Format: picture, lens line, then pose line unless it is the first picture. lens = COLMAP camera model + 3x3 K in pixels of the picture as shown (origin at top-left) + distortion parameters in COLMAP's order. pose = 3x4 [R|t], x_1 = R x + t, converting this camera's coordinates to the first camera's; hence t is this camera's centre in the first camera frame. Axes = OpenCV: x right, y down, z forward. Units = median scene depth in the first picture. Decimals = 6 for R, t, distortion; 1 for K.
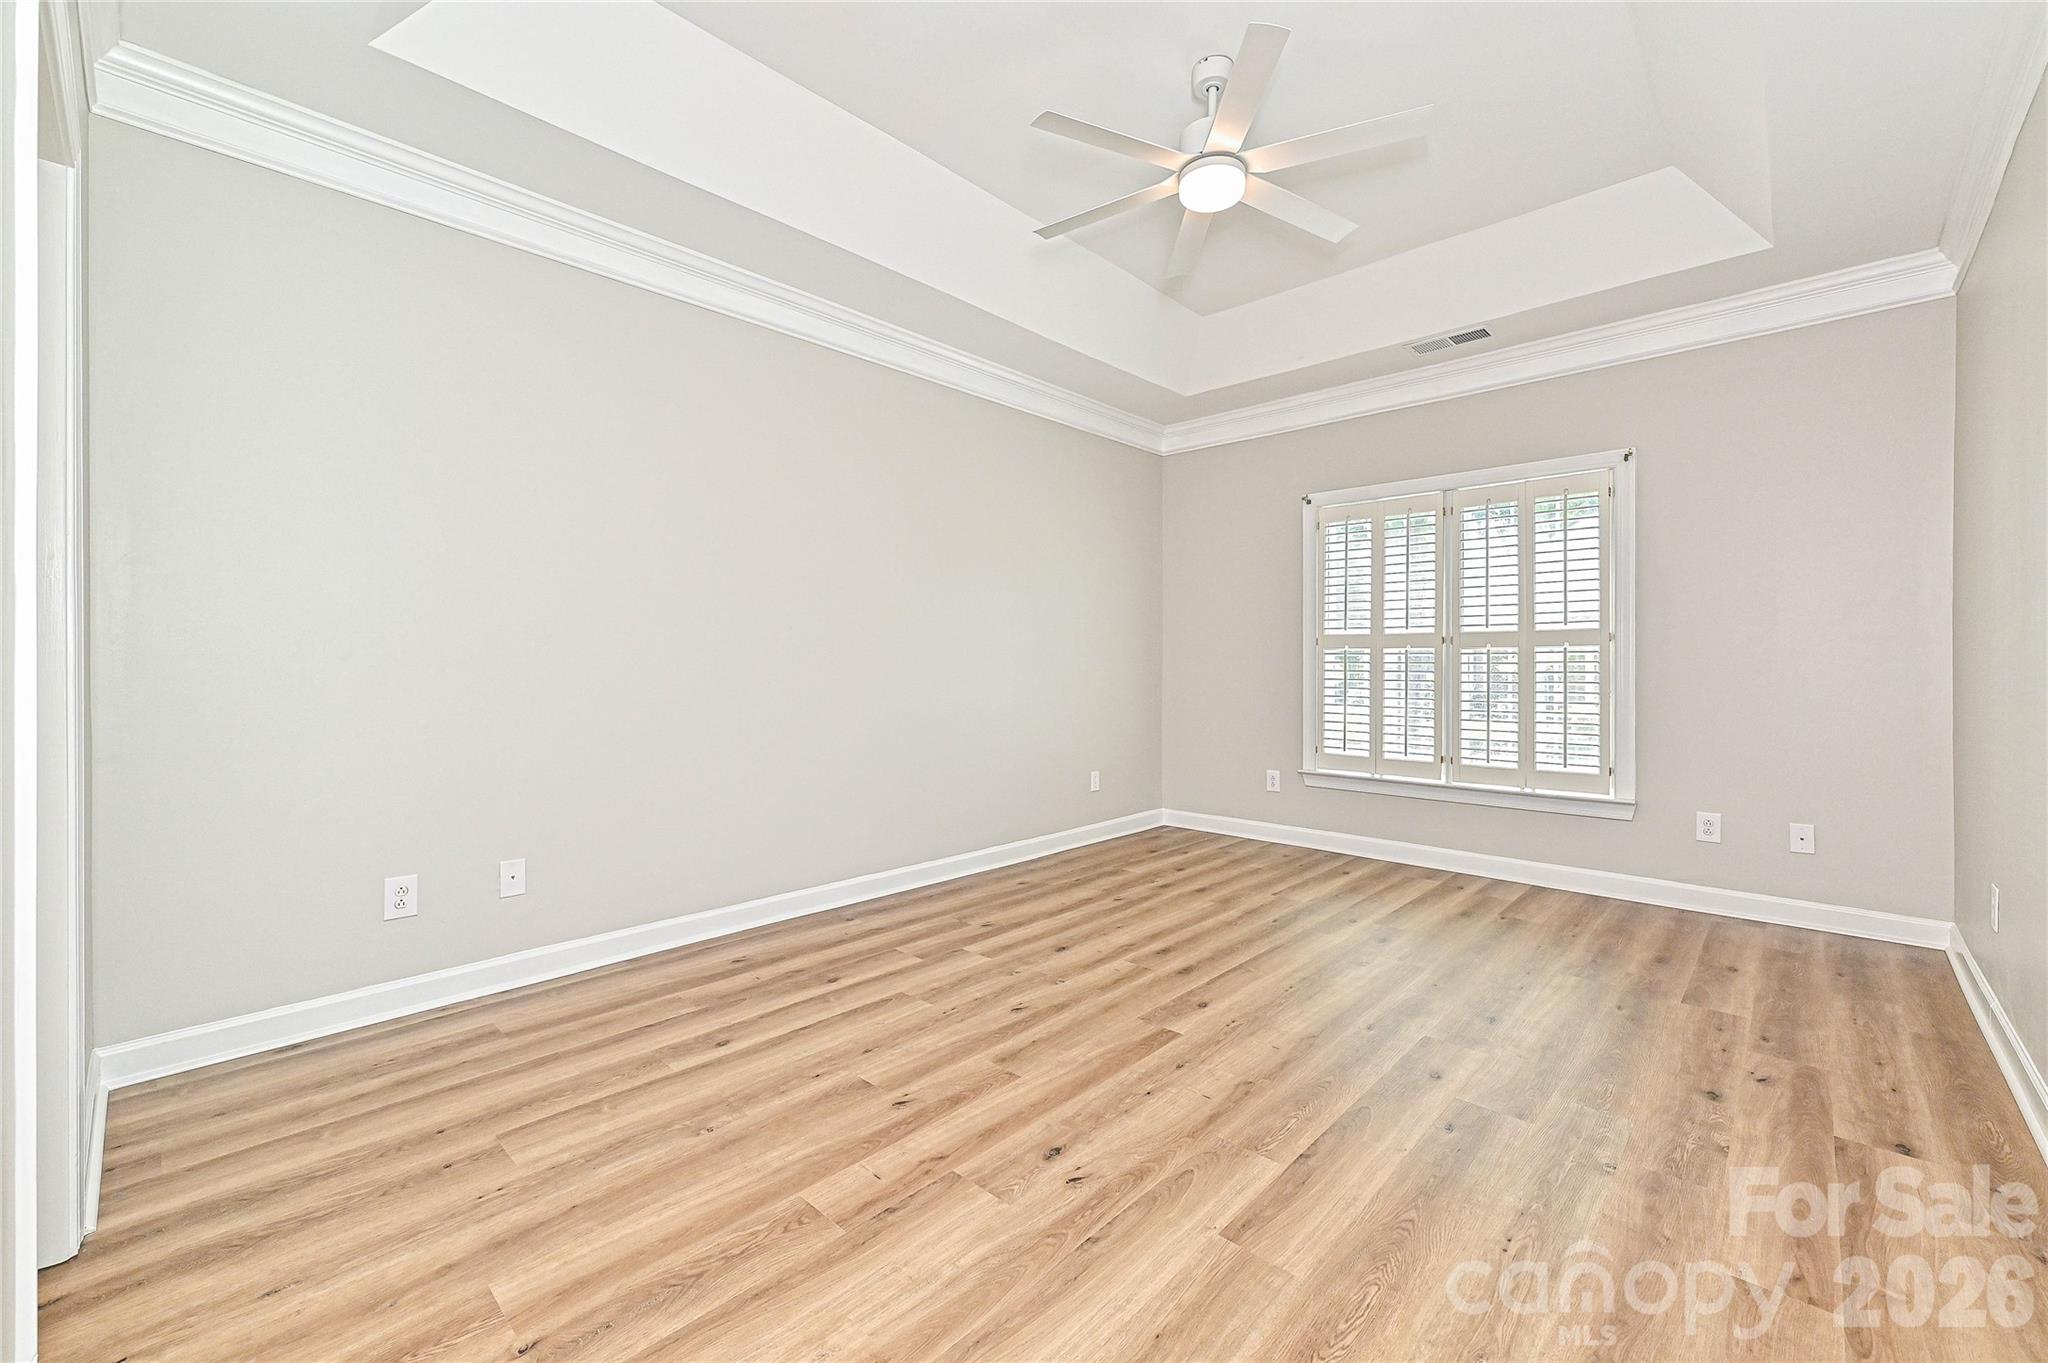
lens RADIAL K [[826.3, 0, 1014.4], [0, 826.3, 671.0], [0, 0, 1]] dist [-0.000422, -0.000198]
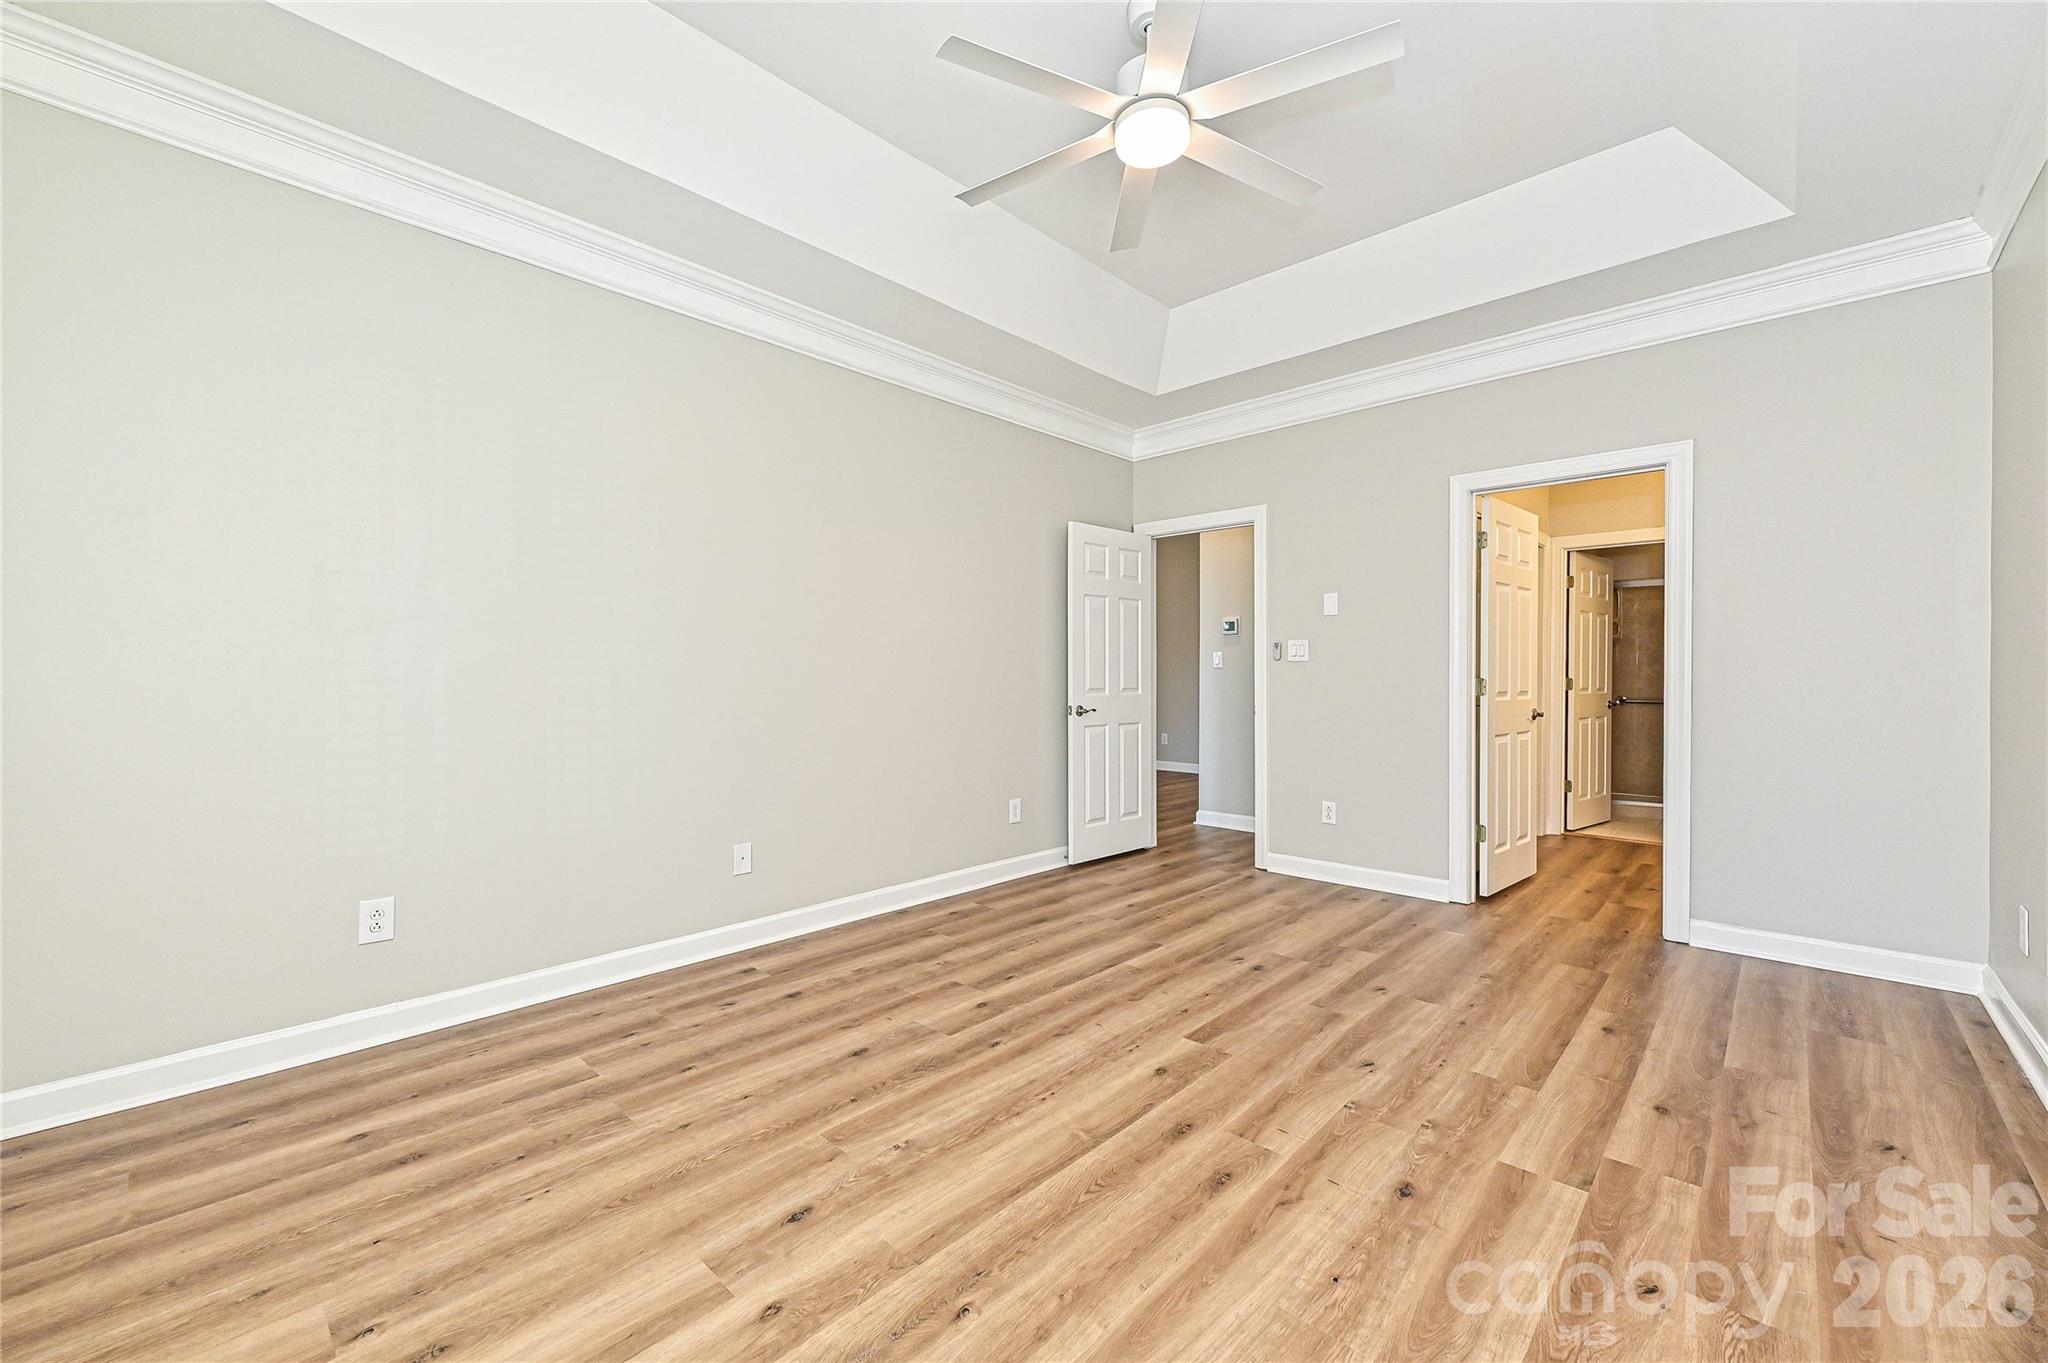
lens RADIAL K [[826.3, 0, 1014.4], [0, 826.3, 671.0], [0, 0, 1]] dist [-0.000422, -0.000198]
pose [[-0.999931, -0.000944, -0.011704, 0.419125], [-0.000901, 0.999993, -0.003643, -0.012895], [0.011707, -0.003632, -0.999925, 1.994030]]
